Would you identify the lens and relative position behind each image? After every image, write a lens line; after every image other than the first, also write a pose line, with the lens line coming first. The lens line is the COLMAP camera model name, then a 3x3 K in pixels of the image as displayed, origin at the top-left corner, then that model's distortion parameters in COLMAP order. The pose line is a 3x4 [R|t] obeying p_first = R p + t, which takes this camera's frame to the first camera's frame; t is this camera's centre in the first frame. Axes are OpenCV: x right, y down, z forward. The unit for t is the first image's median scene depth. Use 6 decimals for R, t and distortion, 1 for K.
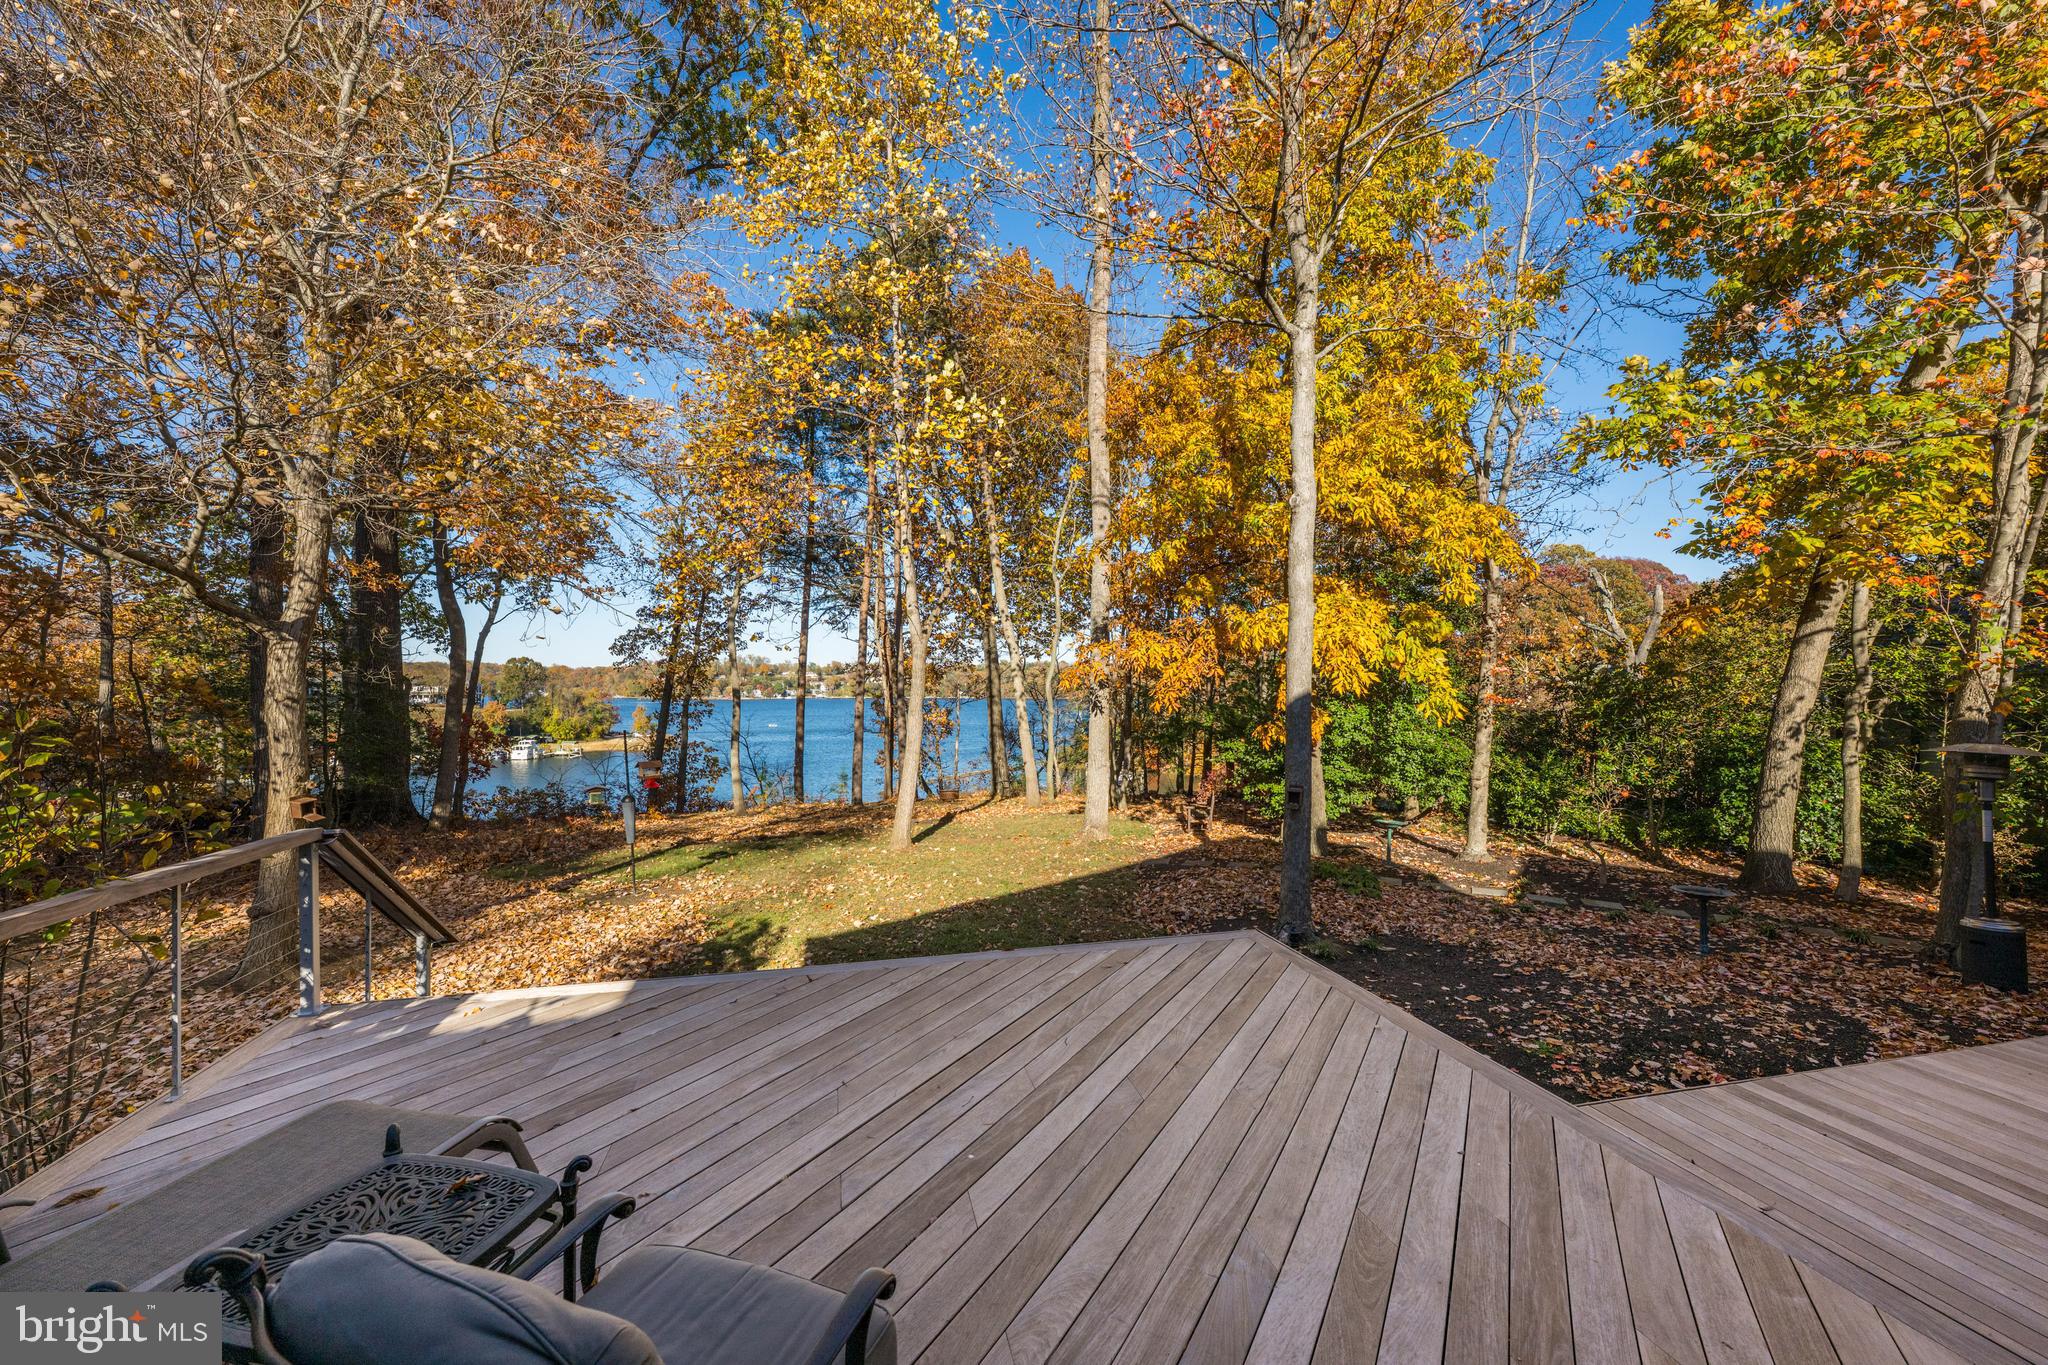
lens RADIAL K [[813.3, 0, 1026.1], [0, 813.3, 690.1], [0, 0, 1]] dist [-0.000178, 0.000205]
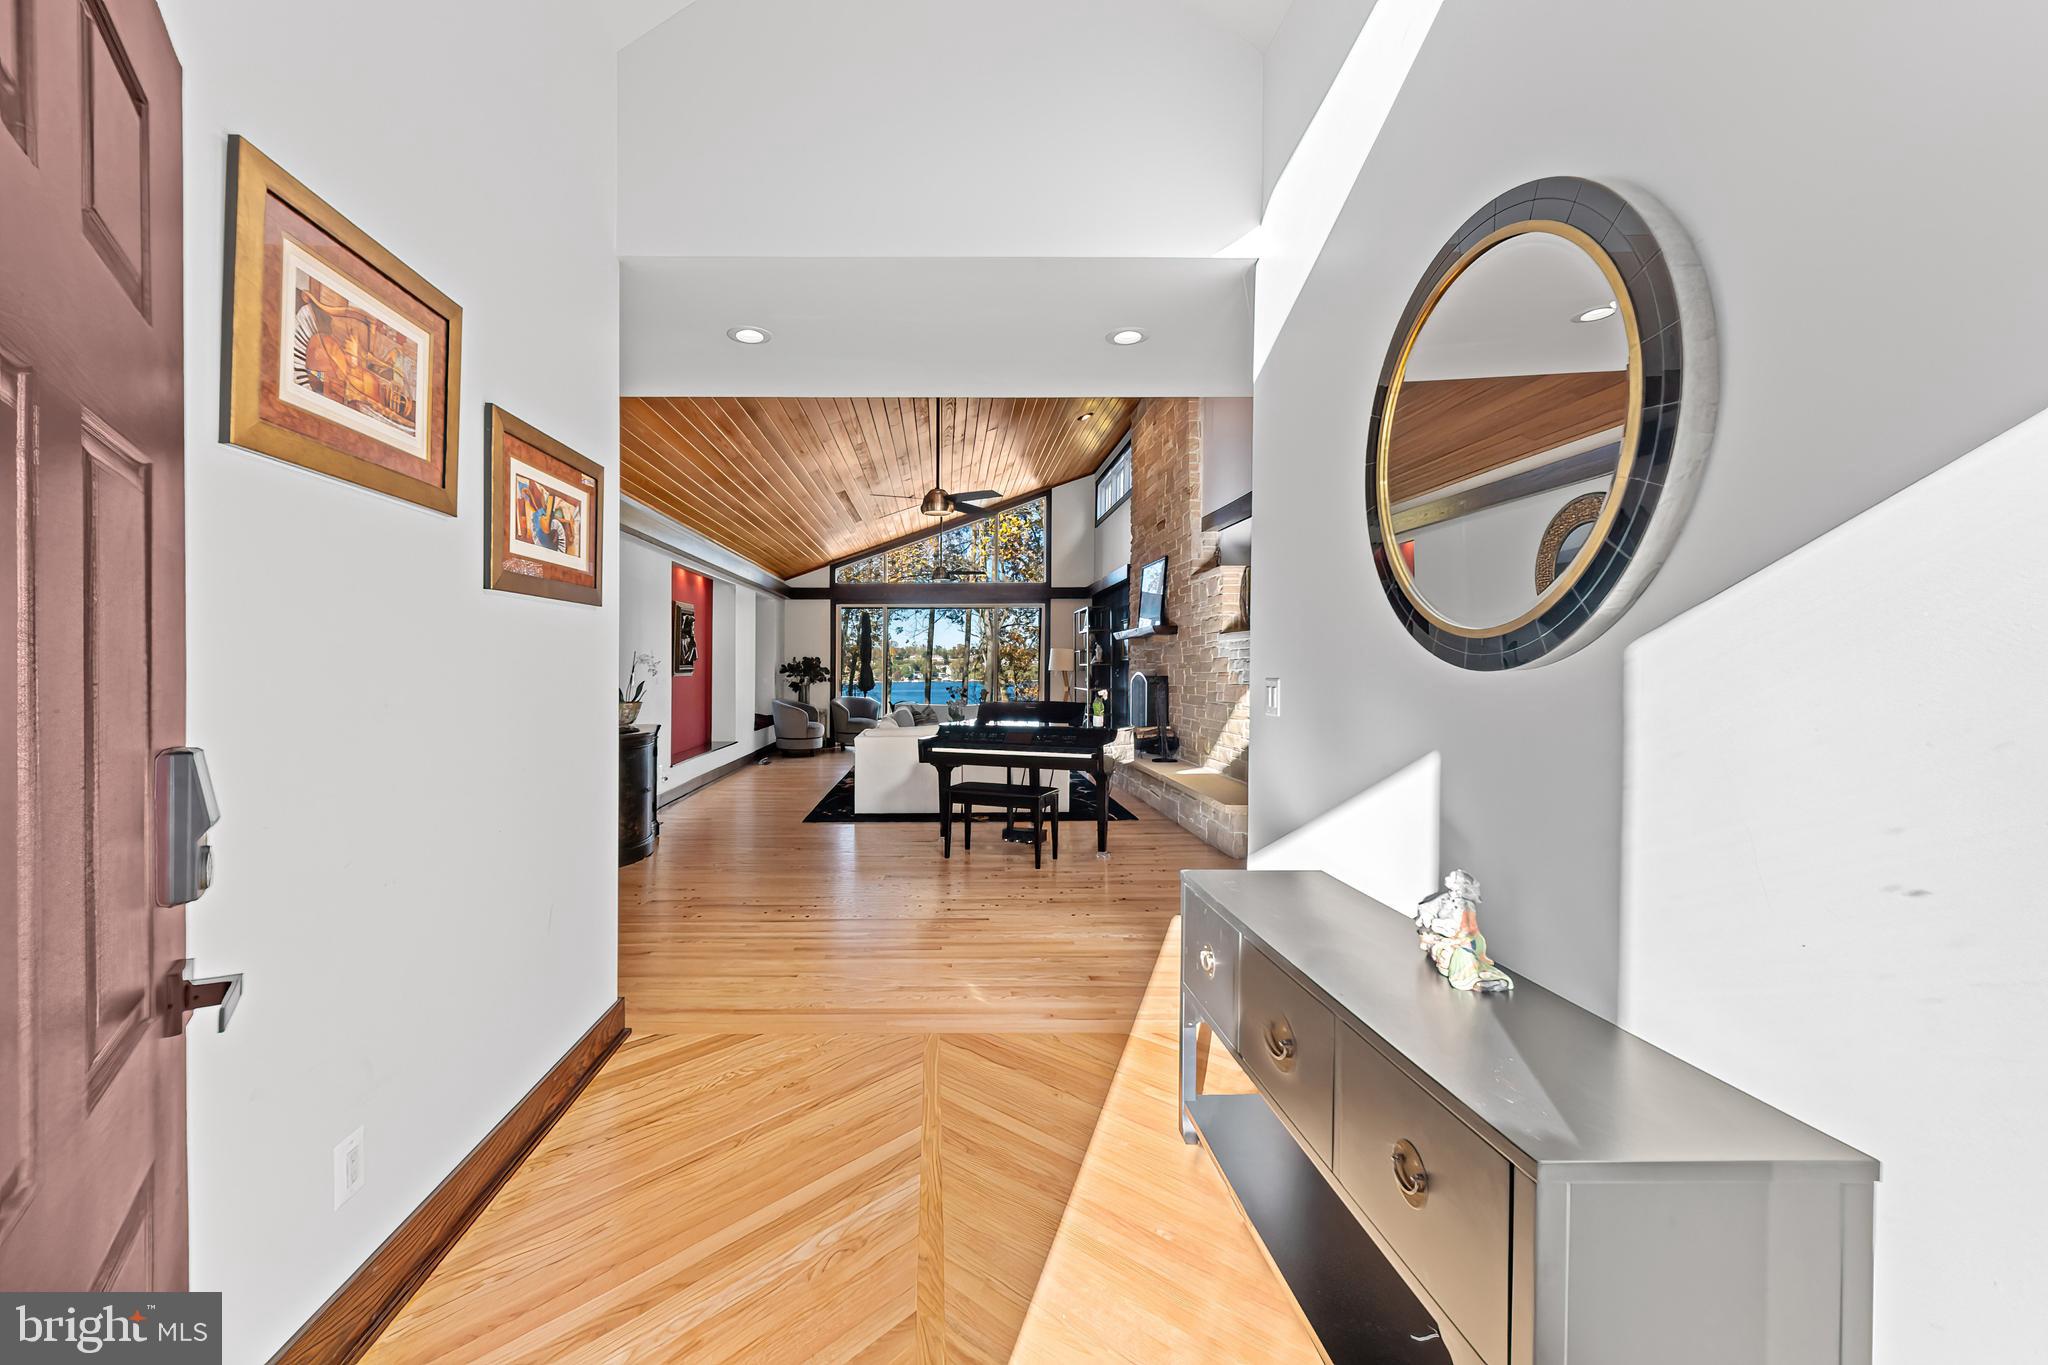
lens RADIAL K [[813.3, 0, 963.1], [0, 813.3, 641.0], [0, 0, 1]] dist [-0.000178, 0.000205]
pose [[0.974199, -0.016638, -0.225075, 0.226199], [0.008112, 0.999216, -0.038754, 0.013533], [0.225543, 0.035928, 0.973570, -0.827817]]
